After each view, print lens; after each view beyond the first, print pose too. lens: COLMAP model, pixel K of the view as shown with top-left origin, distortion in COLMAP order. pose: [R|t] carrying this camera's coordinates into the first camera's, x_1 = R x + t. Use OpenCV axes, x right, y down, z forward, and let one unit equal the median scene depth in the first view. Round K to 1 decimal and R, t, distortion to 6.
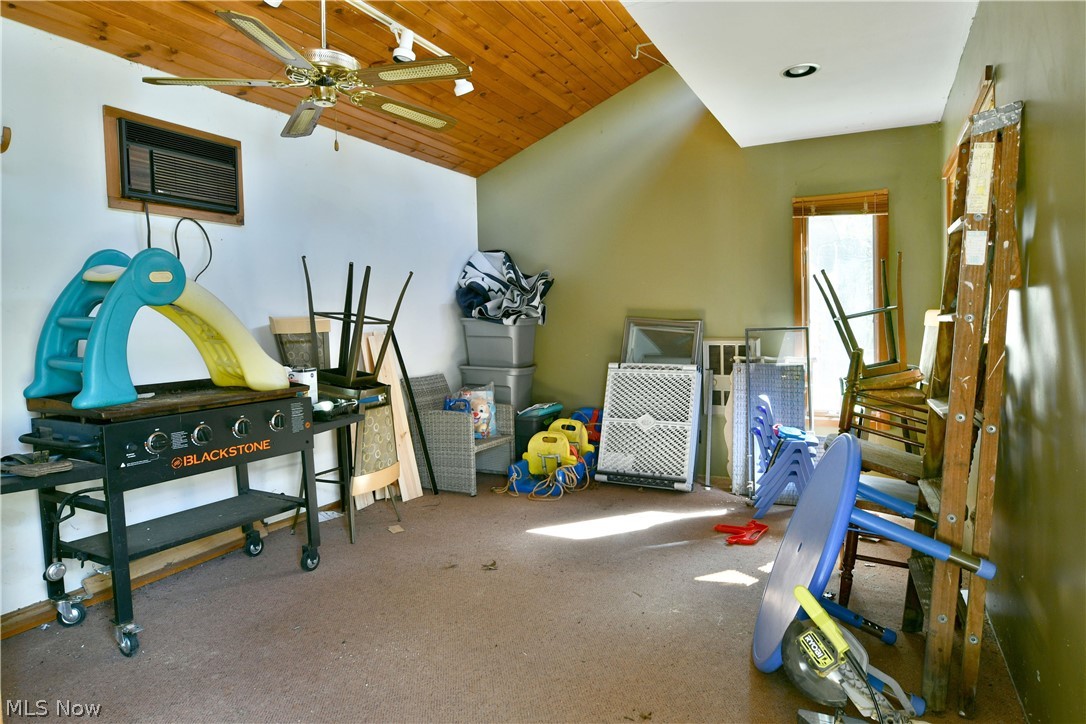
lens RADIAL K [[694.3, 0, 535.5], [0, 694.3, 355.9], [0, 0, 1]] dist [-0.018861, -0.001166]
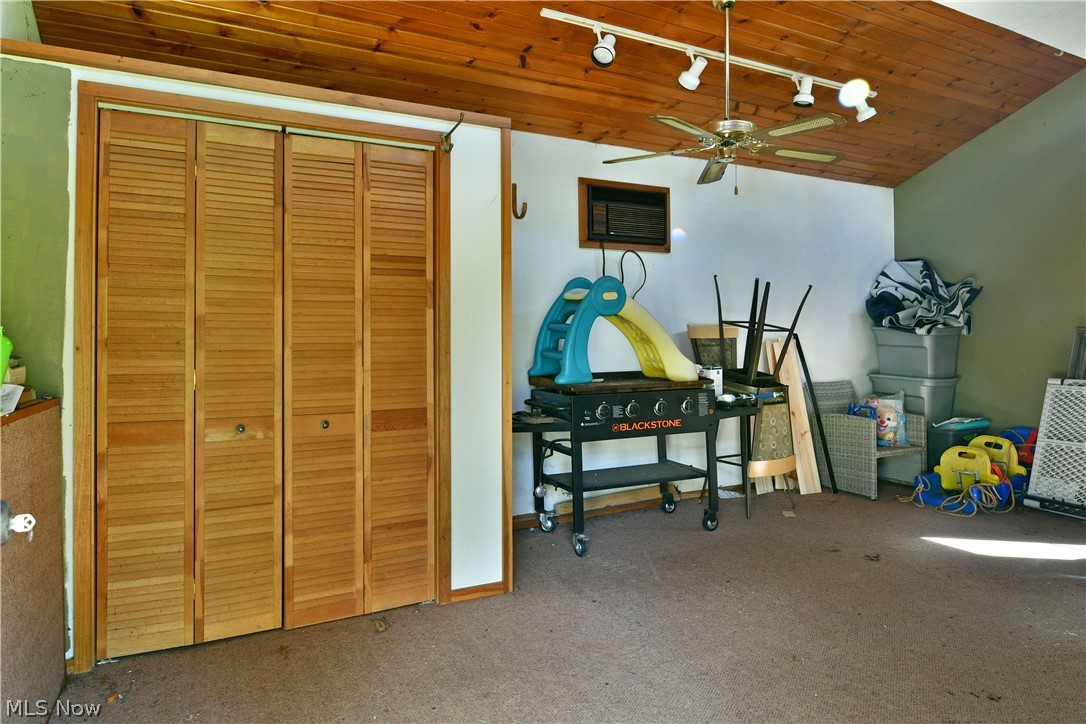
lens RADIAL K [[694.3, 0, 535.5], [0, 694.3, 355.9], [0, 0, 1]] dist [-0.018861, -0.001166]
pose [[0.822127, 0.029381, -0.568545, 0.101810], [-0.037179, 0.999306, -0.002120, 0.012616], [0.568089, 0.022881, 0.822649, -0.180757]]
